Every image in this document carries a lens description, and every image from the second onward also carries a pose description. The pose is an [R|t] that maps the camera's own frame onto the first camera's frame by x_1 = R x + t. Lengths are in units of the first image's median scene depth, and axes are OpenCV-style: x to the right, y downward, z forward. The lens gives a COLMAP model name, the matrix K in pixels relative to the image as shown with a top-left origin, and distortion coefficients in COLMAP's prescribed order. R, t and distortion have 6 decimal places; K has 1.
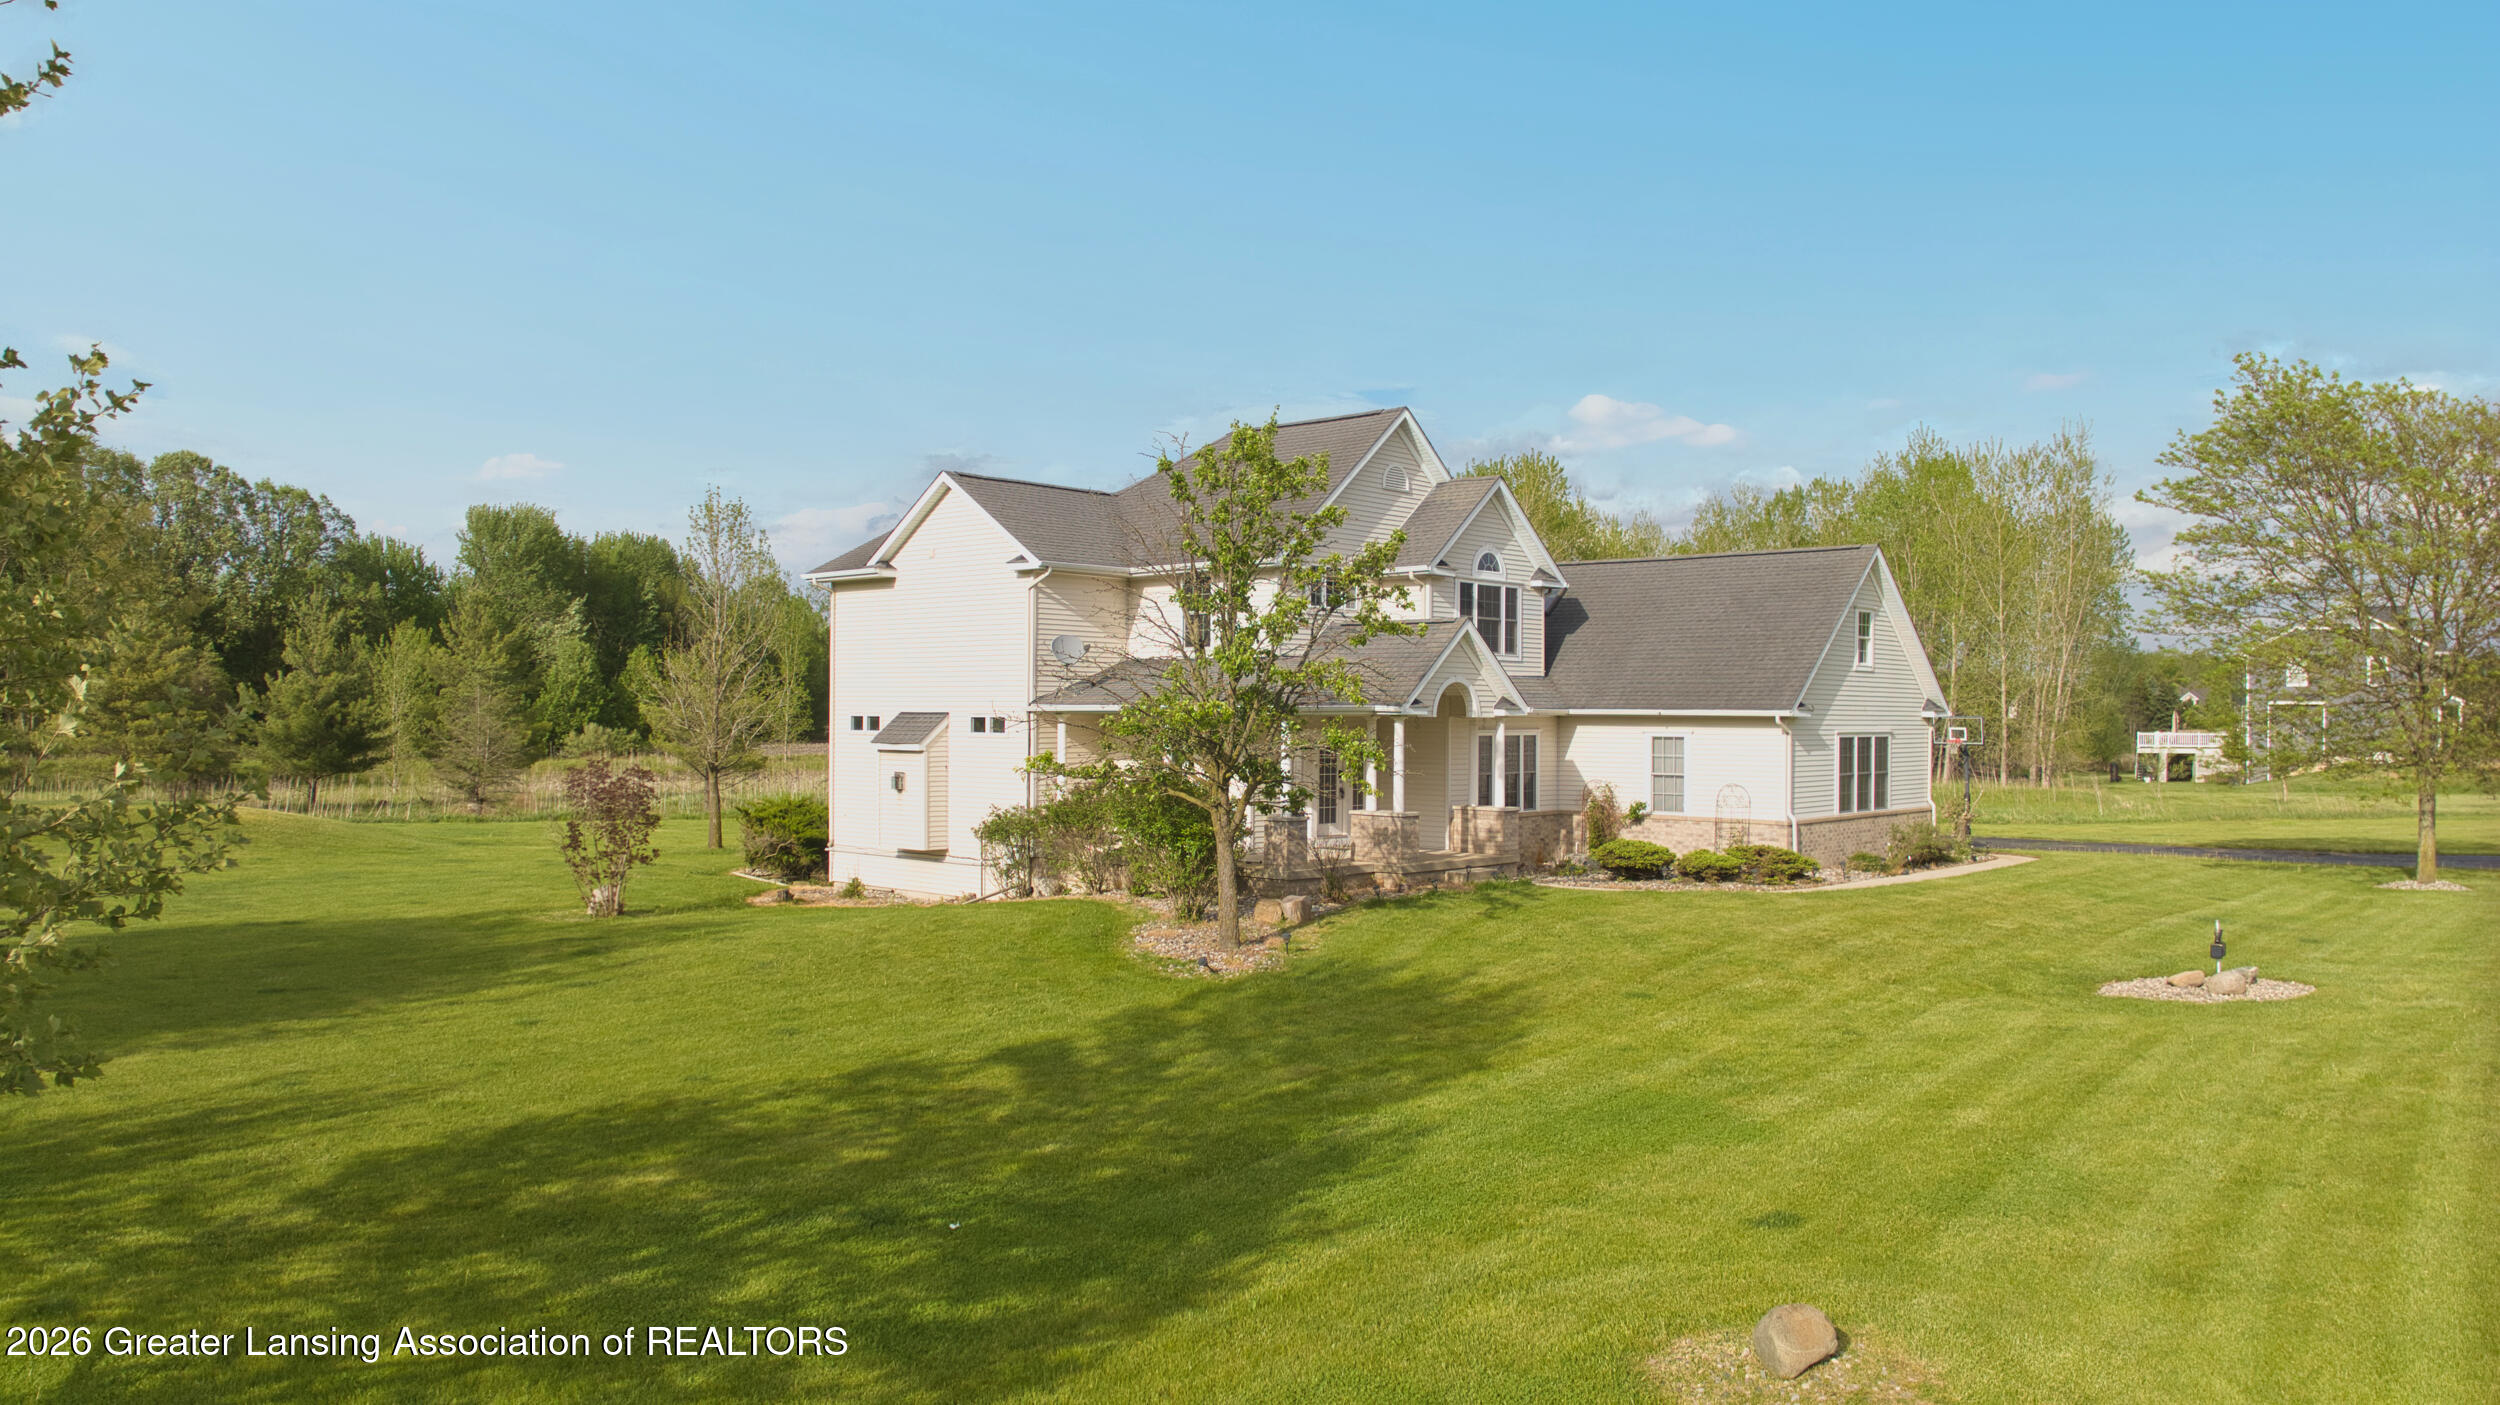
lens RADIAL K [[1758.3, 0, 1250.0], [0, 1758.3, 702.5], [0, 0, 1]] dist [-0.091488, -0.035230]
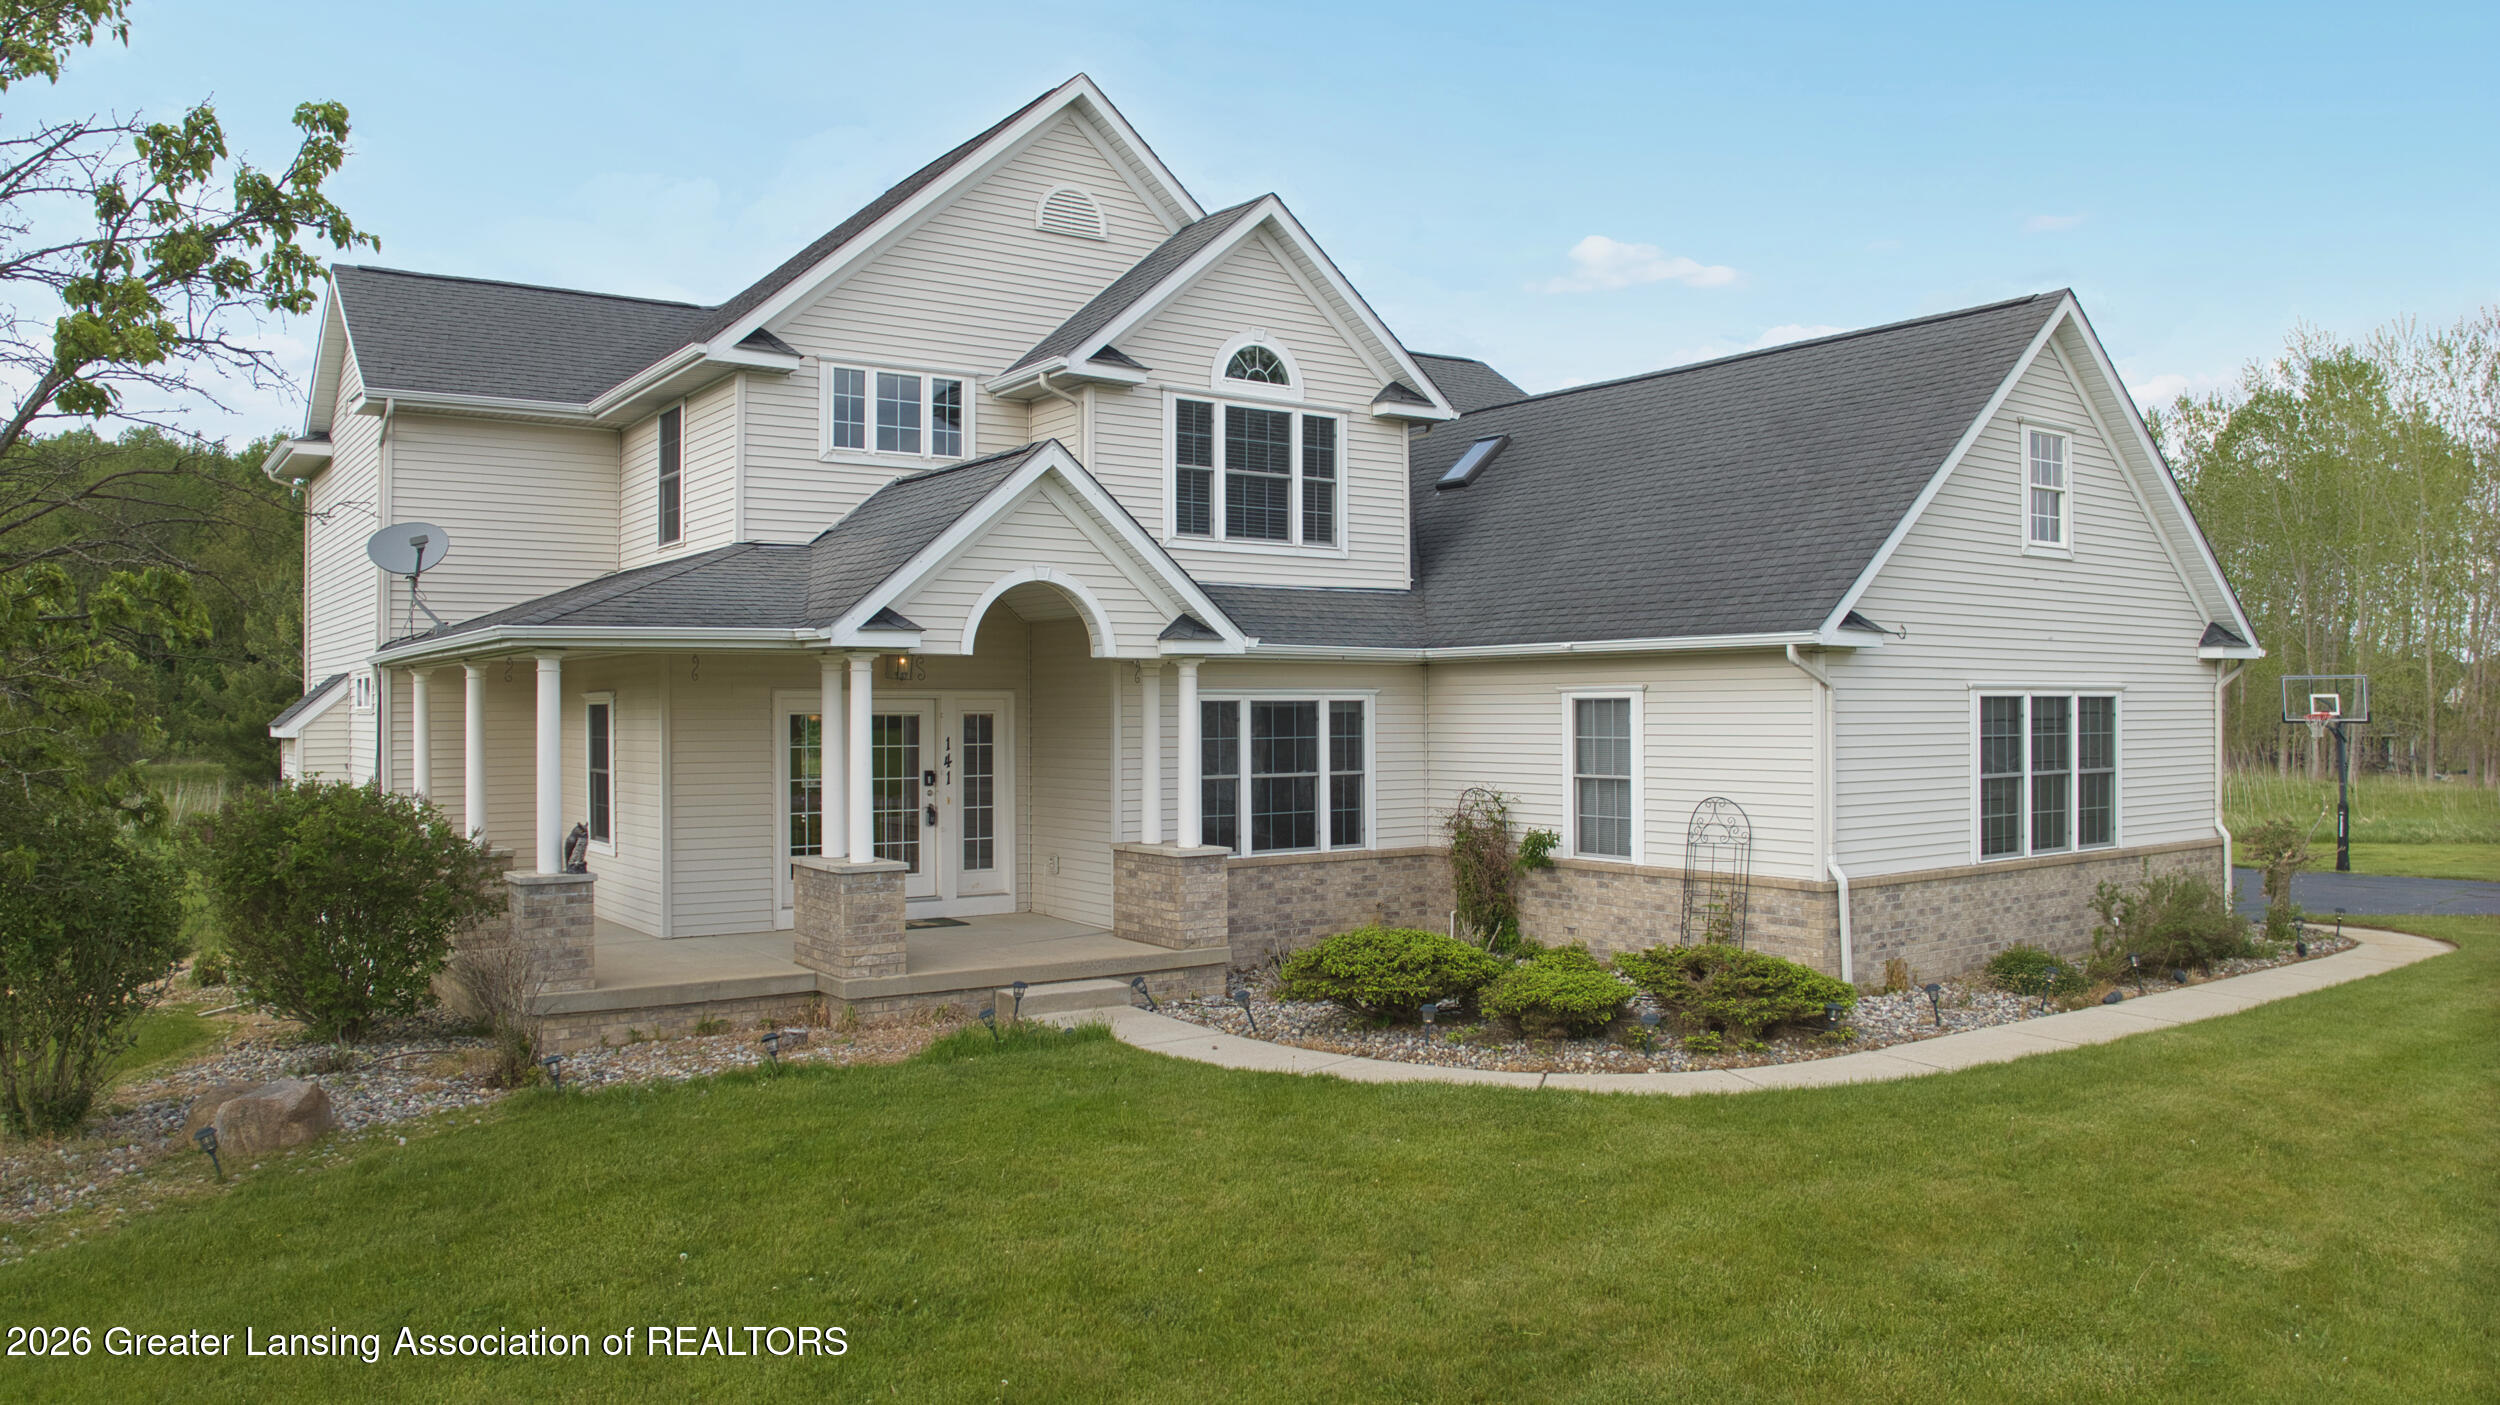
lens RADIAL K [[1758.3, 0, 1250.0], [0, 1758.3, 702.5], [0, 0, 1]] dist [-0.091488, -0.035230]
pose [[0.976769, -0.011656, -0.213979, 0.243277], [0.011374, 0.999932, -0.002551, 0.020307], [0.213995, 0.000058, 0.976835, 0.499639]]
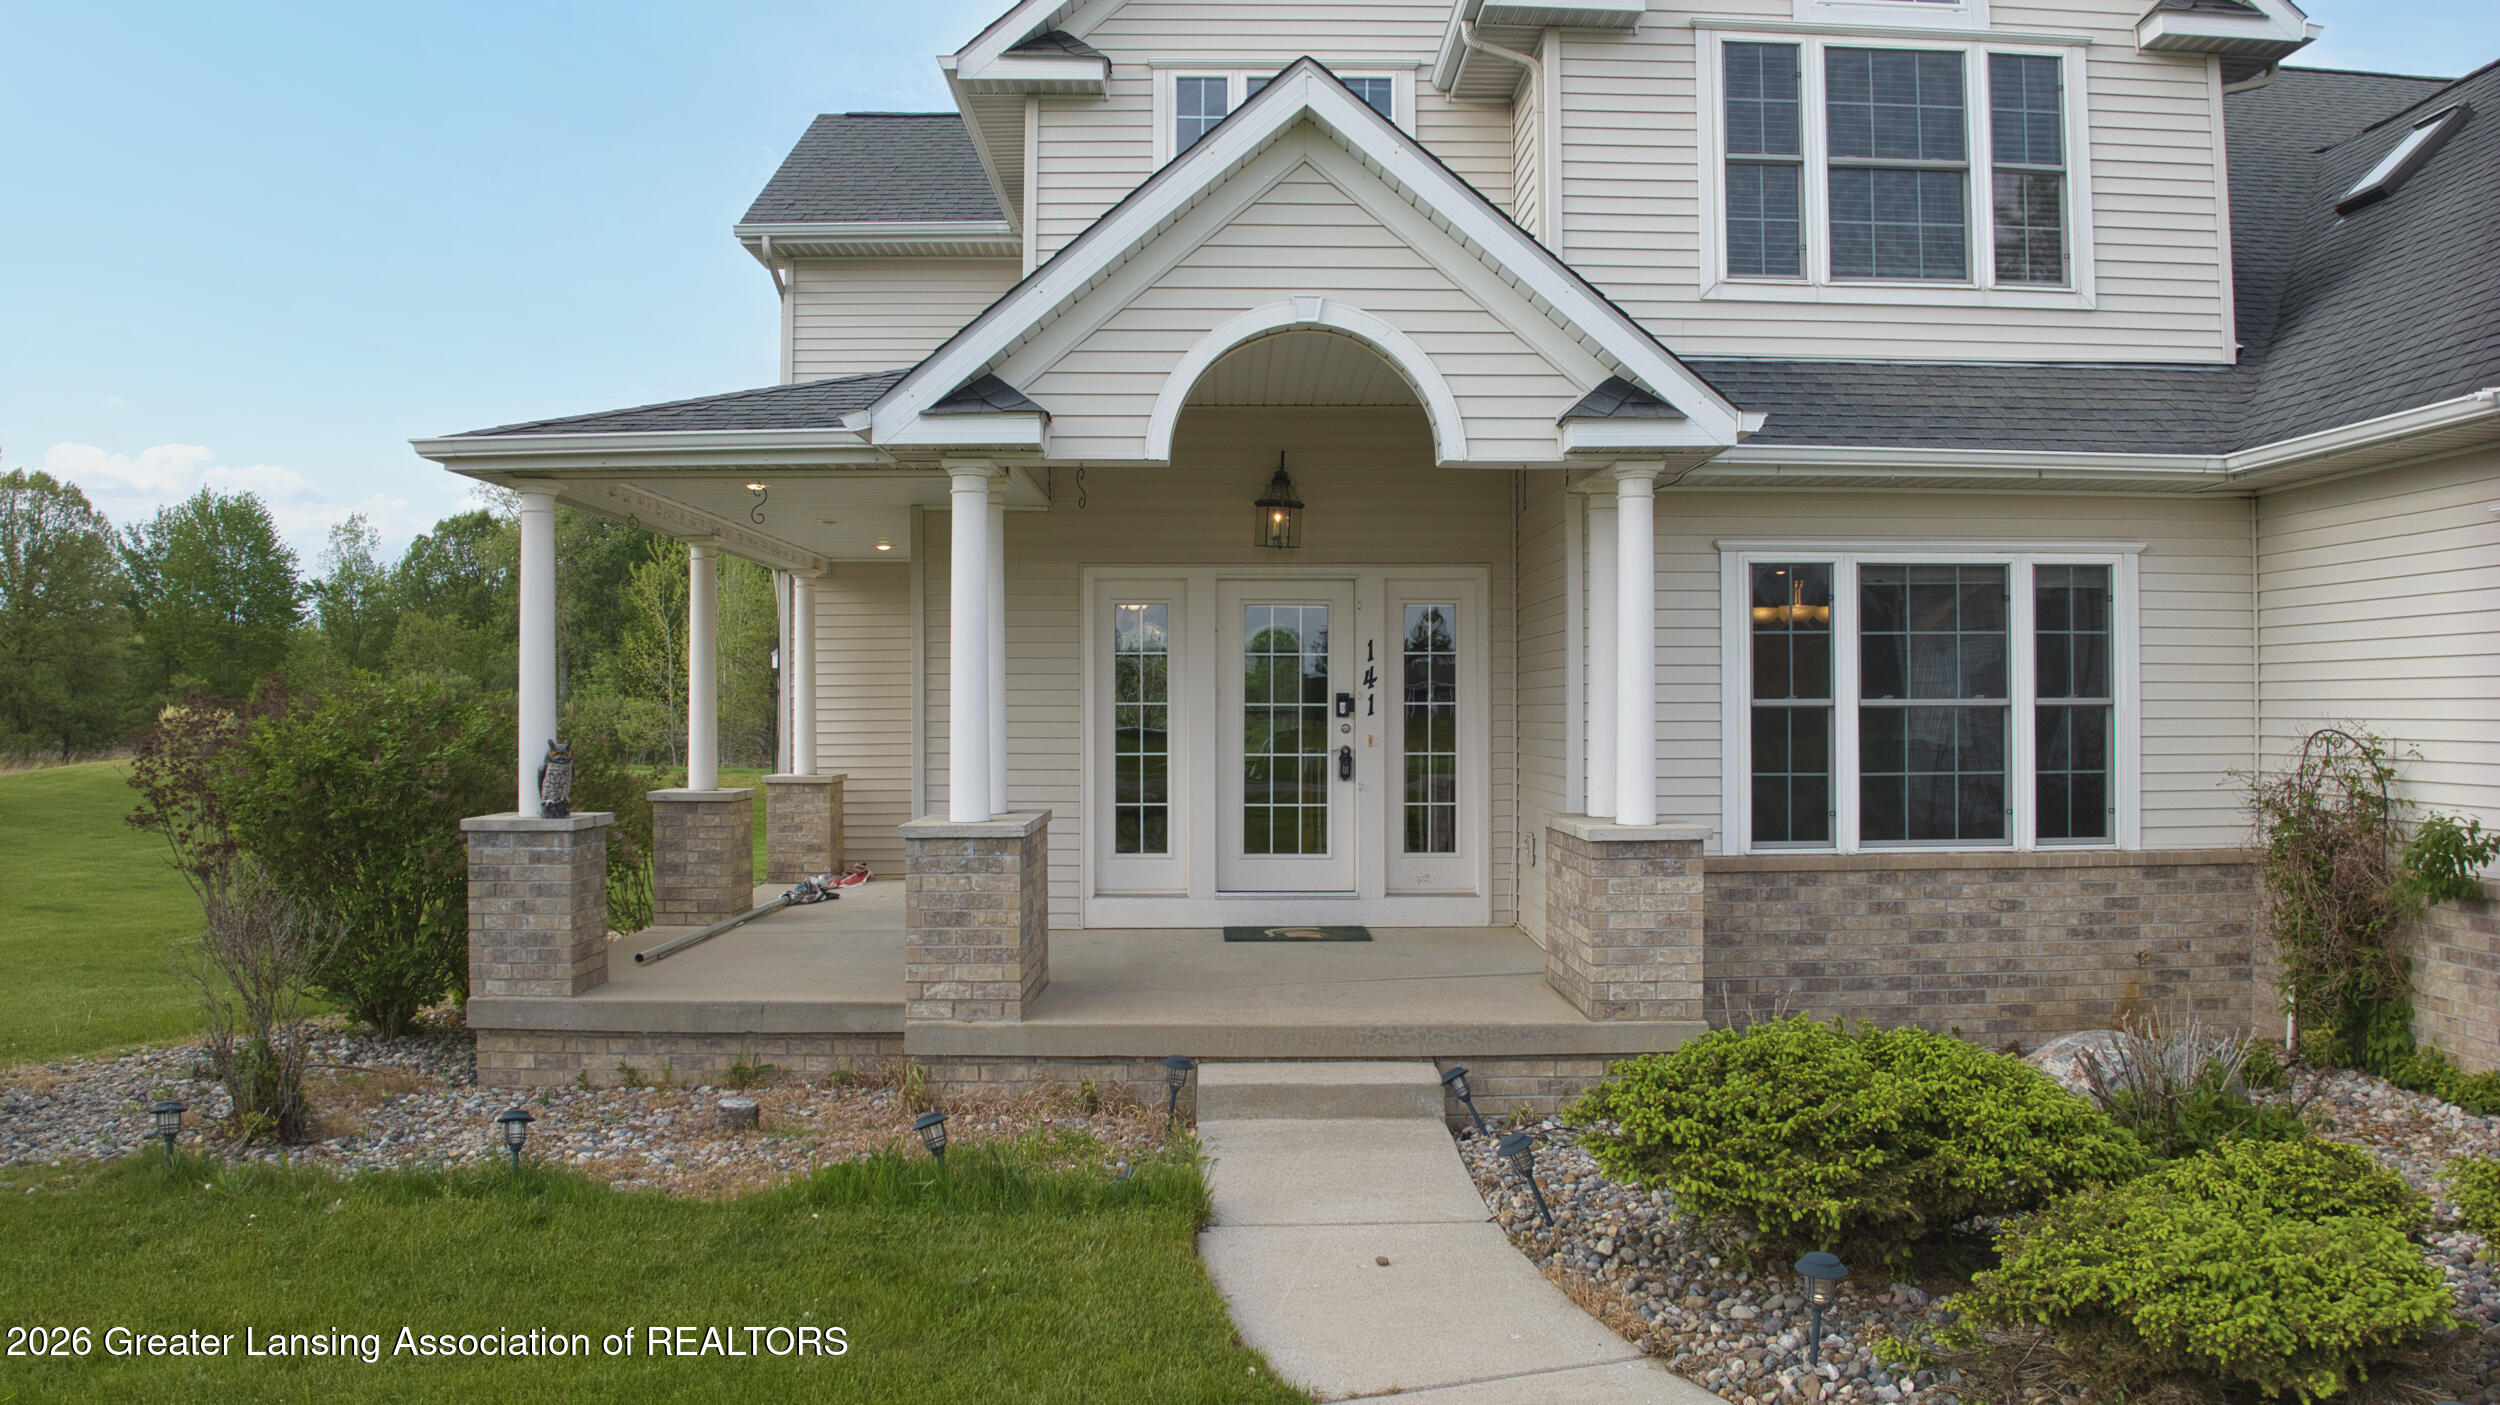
lens RADIAL K [[1758.3, 0, 1250.0], [0, 1758.3, 702.5], [0, 0, 1]] dist [-0.091488, -0.035230]
pose [[0.686831, -0.010077, -0.726748, 0.265841], [0.009565, 0.999943, -0.004825, 0.040143], [0.726755, -0.003638, 0.686888, 0.734073]]
